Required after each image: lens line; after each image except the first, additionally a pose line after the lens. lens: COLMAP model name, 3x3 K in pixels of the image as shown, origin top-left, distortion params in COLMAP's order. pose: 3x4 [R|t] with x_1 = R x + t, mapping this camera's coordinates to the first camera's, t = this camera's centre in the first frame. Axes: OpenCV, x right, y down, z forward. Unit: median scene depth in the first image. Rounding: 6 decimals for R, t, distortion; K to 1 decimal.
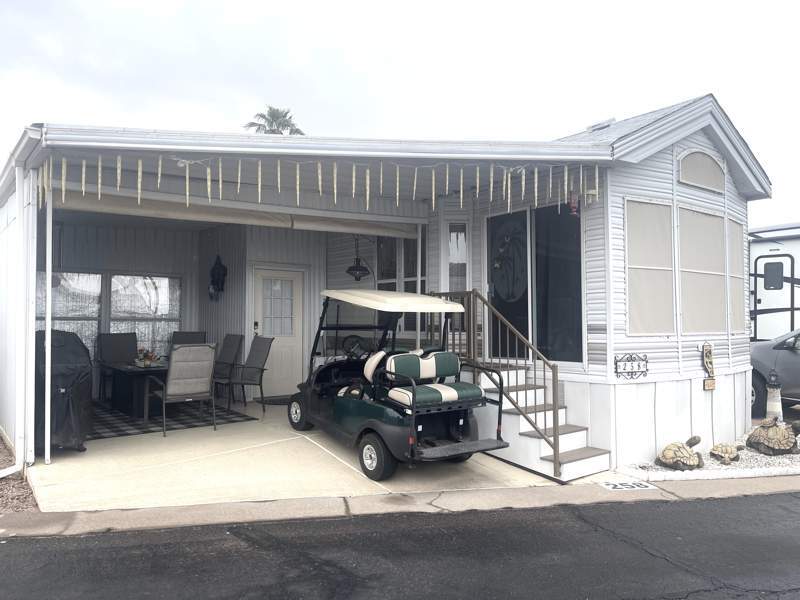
lens RADIAL K [[604.9, 0, 399.2], [0, 604.9, 303.4], [0, 0, 1]] dist [0.084634, -0.021154]
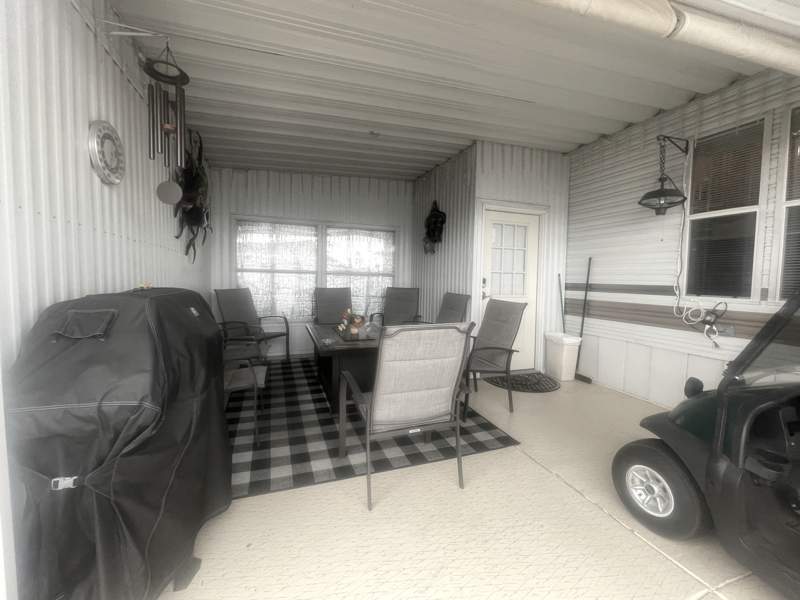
lens RADIAL K [[355.6, 0, 399.9], [0, 355.6, 301.7], [0, 0, 1]] dist [0.004584, 0.000191]
pose [[0.949260, 0.035364, -0.312498, -0.274504], [-0.005788, 0.995454, 0.095070, 0.024373], [0.314440, -0.088437, 0.945149, 0.749053]]
